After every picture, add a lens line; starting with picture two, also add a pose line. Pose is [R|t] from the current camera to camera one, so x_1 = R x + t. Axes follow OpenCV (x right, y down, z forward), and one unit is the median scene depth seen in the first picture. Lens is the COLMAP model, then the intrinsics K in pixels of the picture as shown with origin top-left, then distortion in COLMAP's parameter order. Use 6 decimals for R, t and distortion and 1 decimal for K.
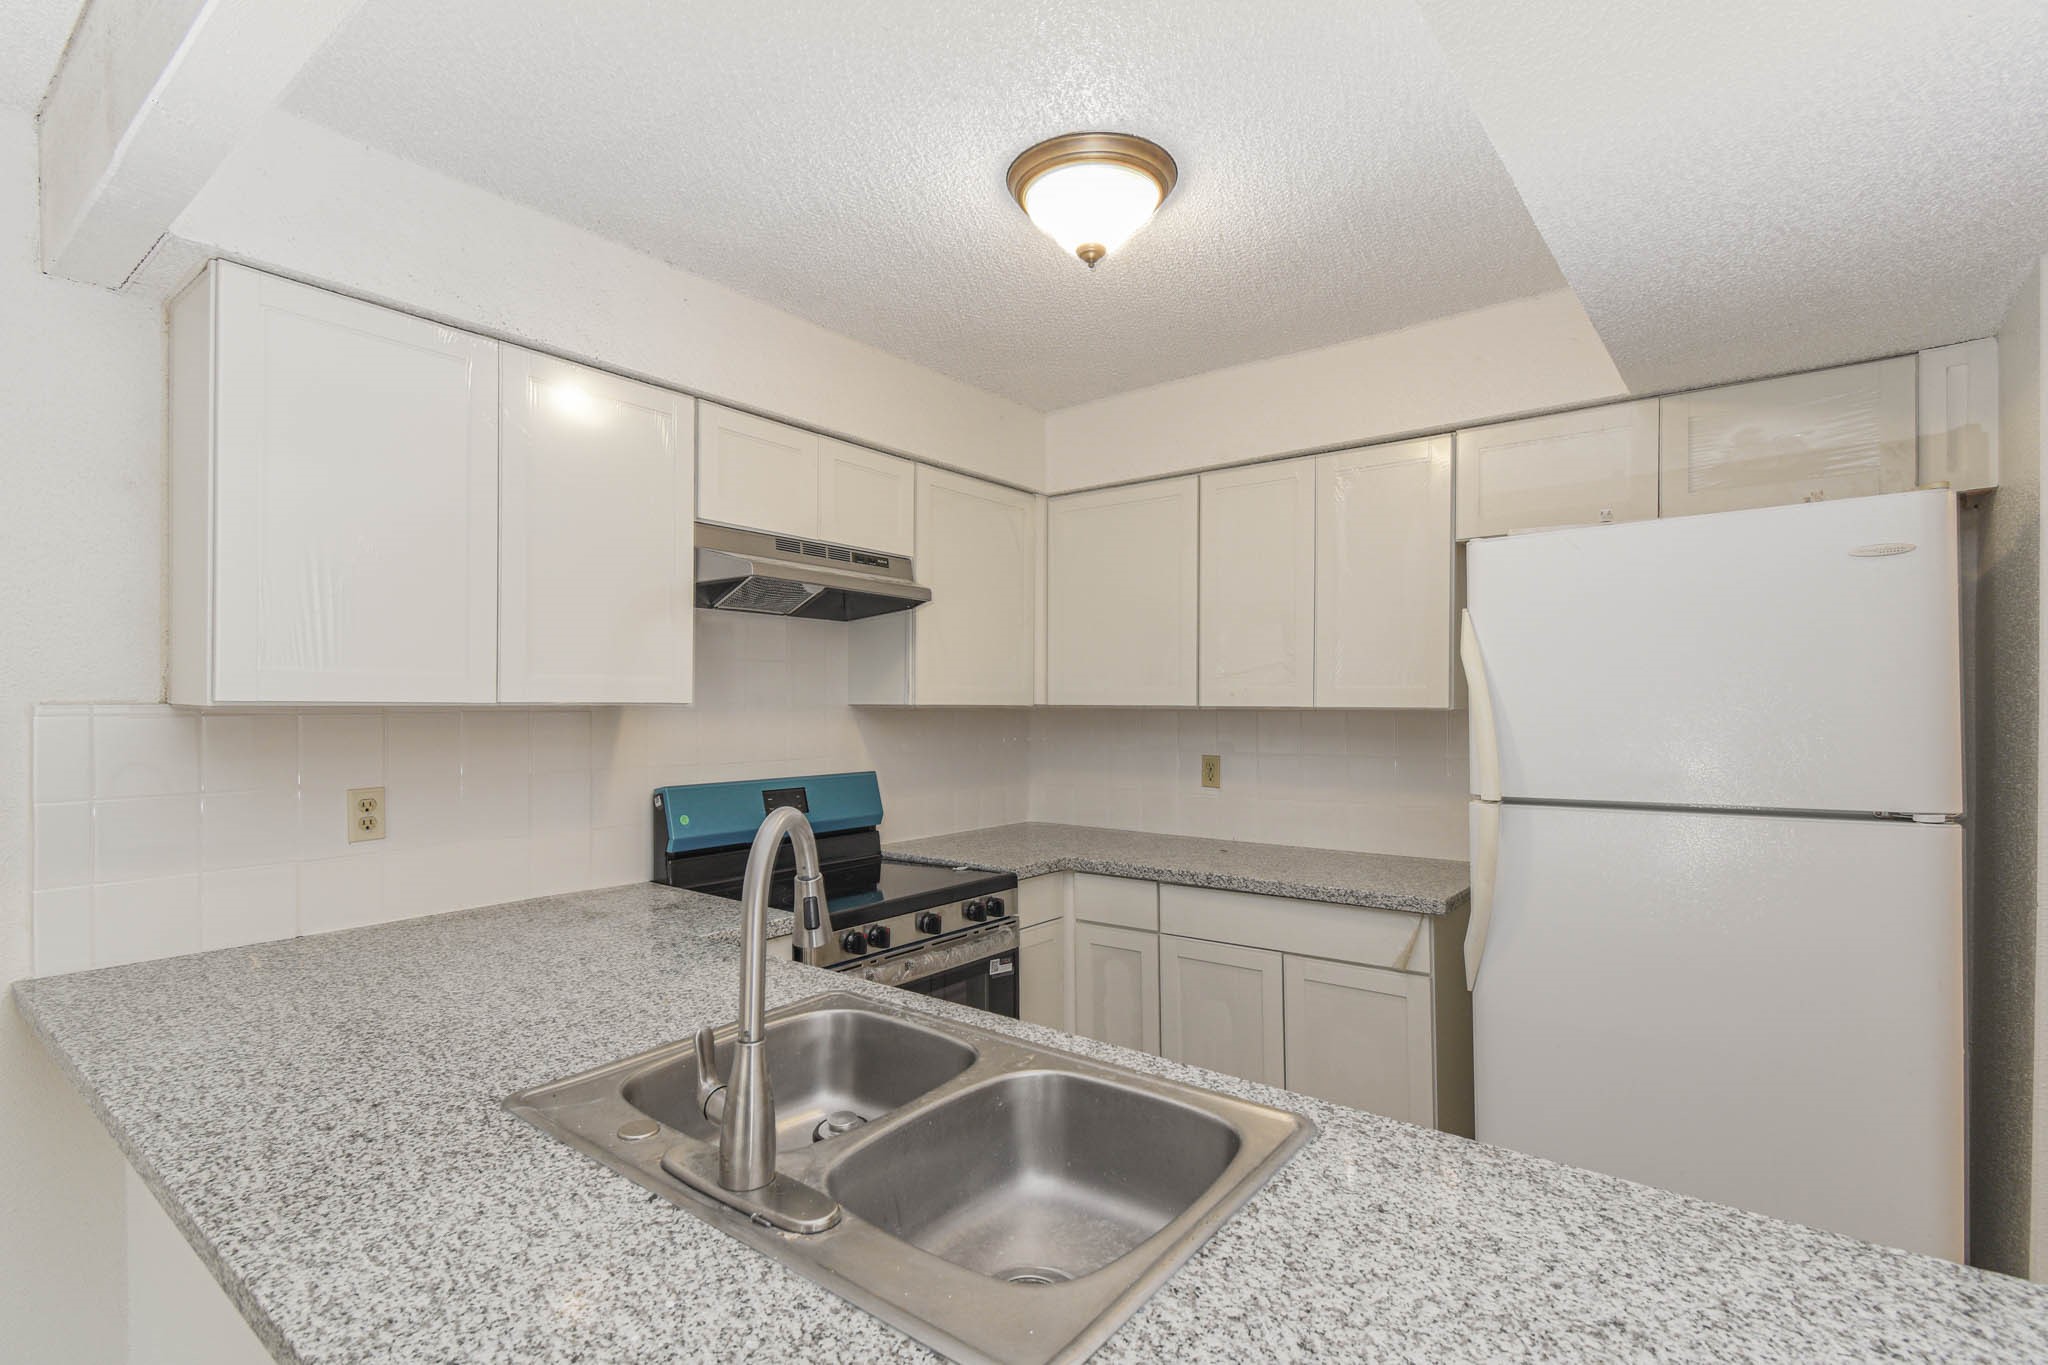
lens RADIAL K [[968.9, 0, 1024.0], [0, 968.9, 682.5], [0, 0, 1]] dist [0.072134, -0.037218]
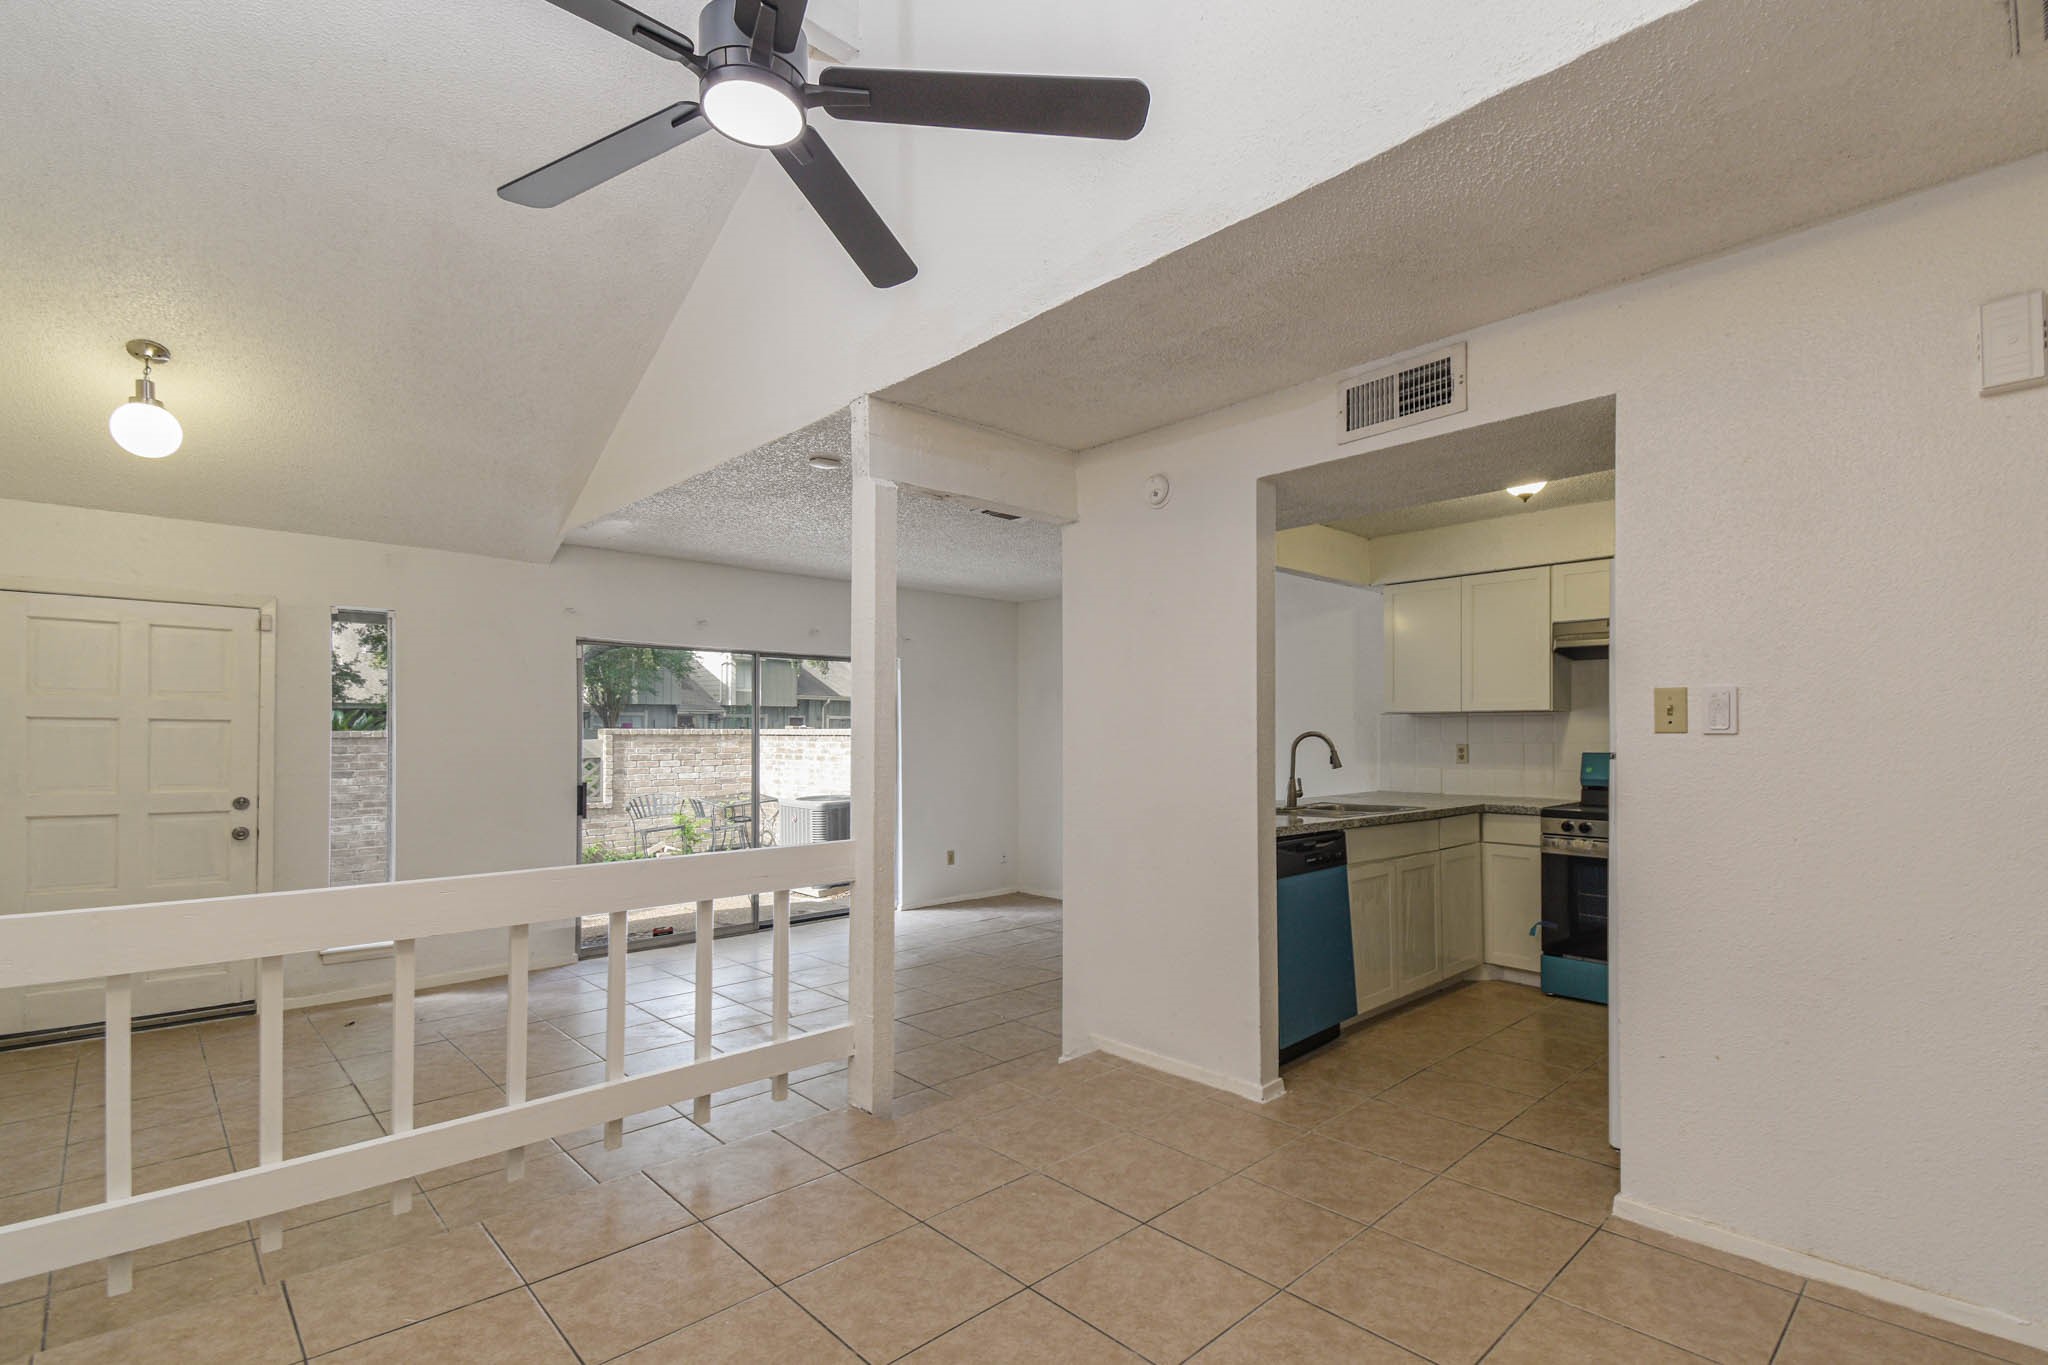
lens RADIAL K [[951.9, 0, 1028.5], [0, 951.9, 728.2], [0, 0, 1]] dist [-0.000135, -0.000035]
pose [[-0.152172, -0.010106, -0.988302, 2.209671], [0.018736, 0.999739, -0.013108, 0.078975], [0.988176, -0.020511, -0.151943, 0.233310]]
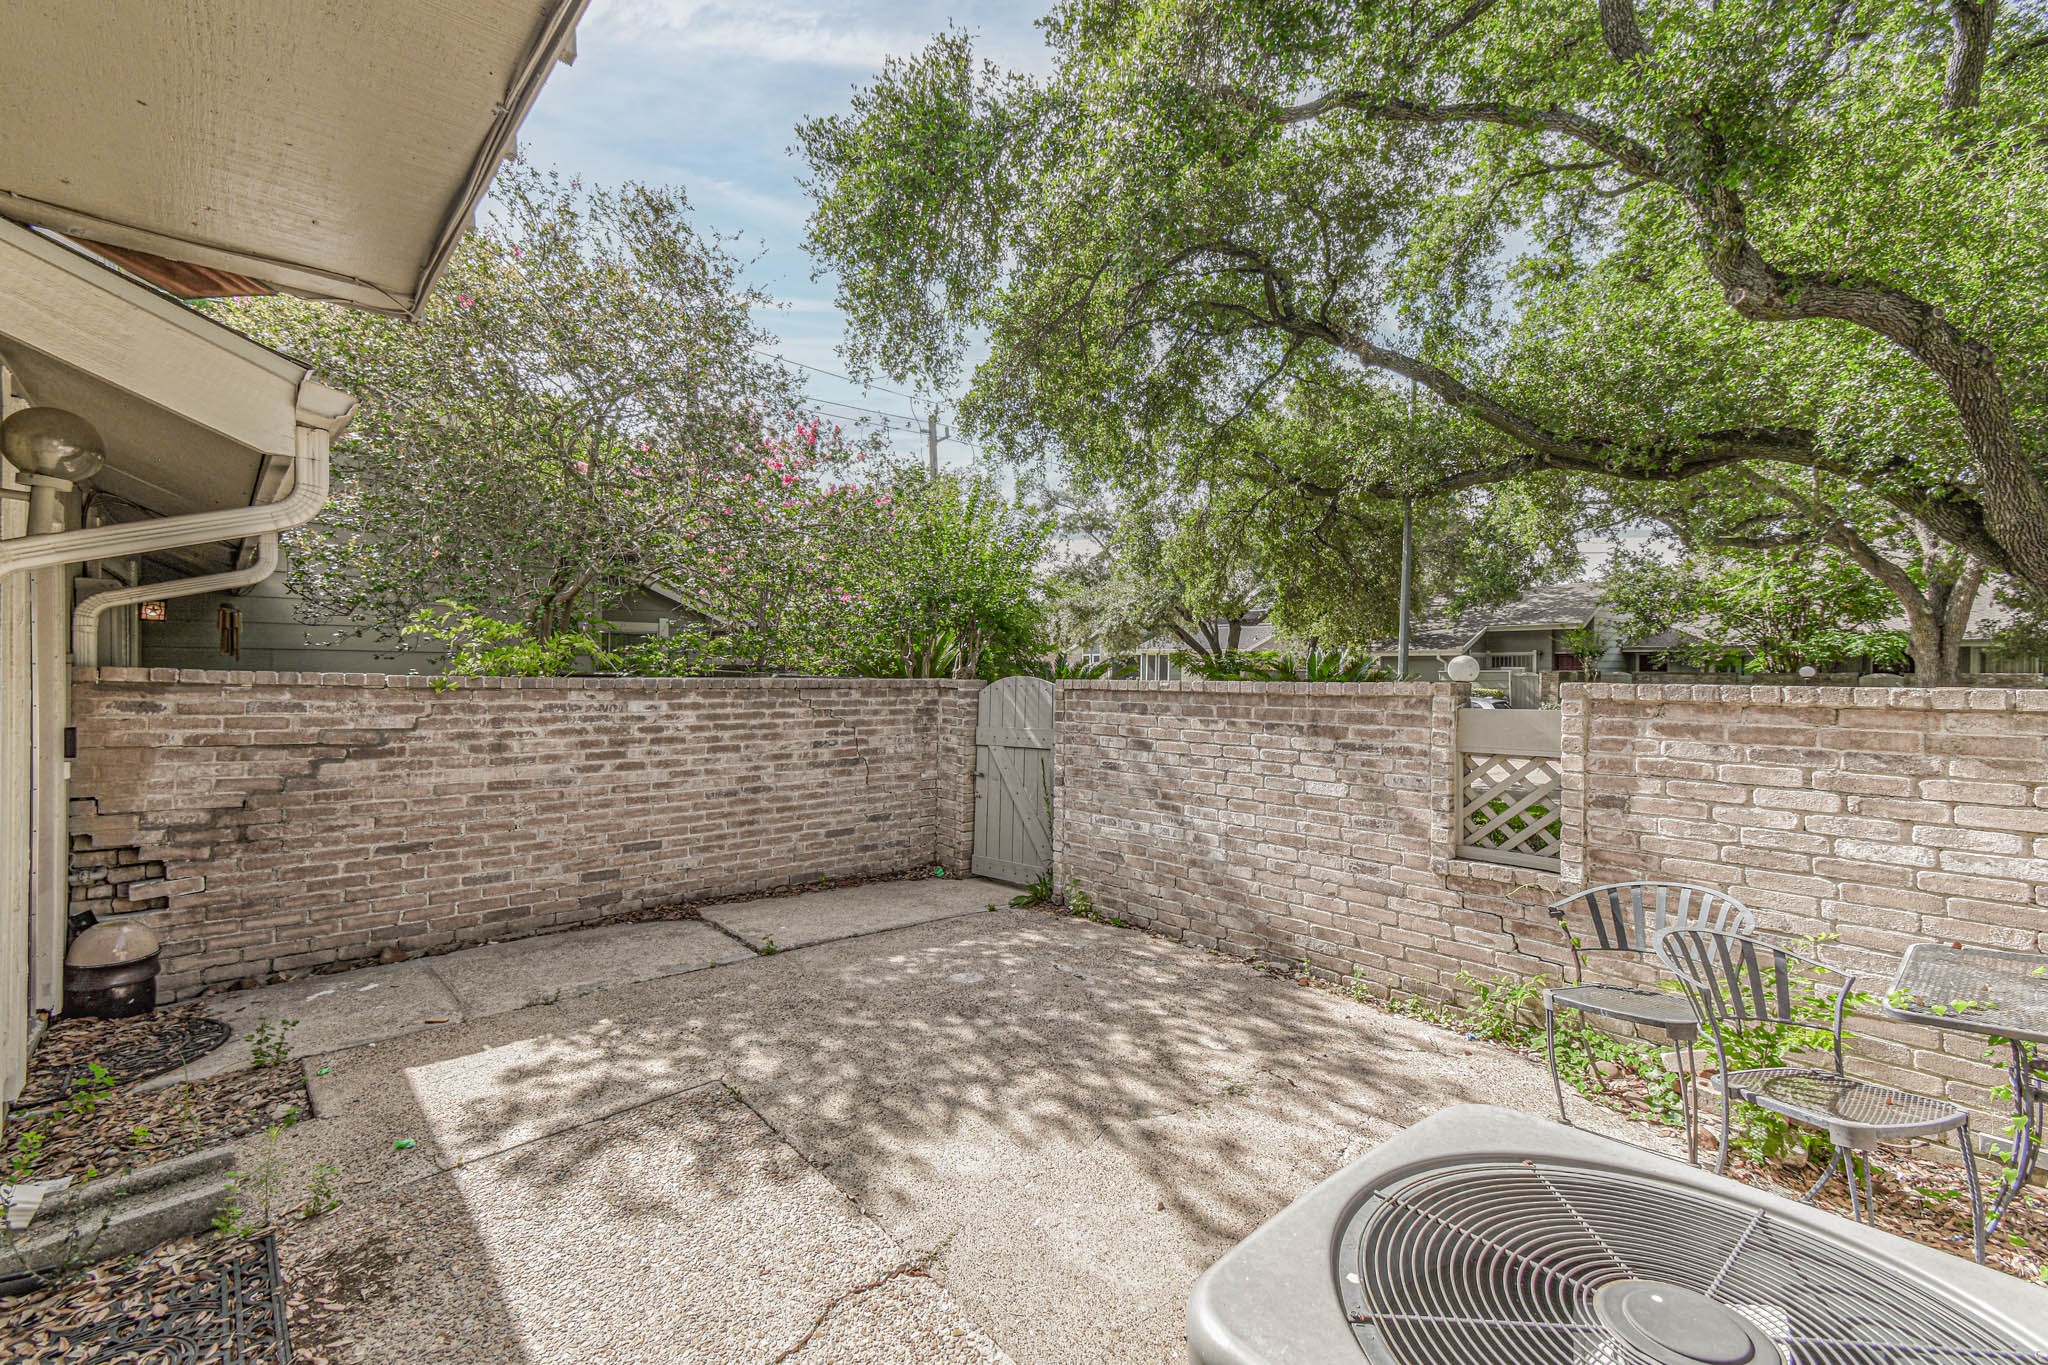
lens RADIAL K [[883.8, 0, 1024.0], [0, 883.8, 682.5], [0, 0, 1]] dist [0.033413, 0.000075]
pose [[-0.984537, -0.017584, 0.174292, -1.893852], [-0.018197, 0.999833, -0.001918, -0.010537], [-0.174229, -0.005060, -0.984692, -0.844317]]
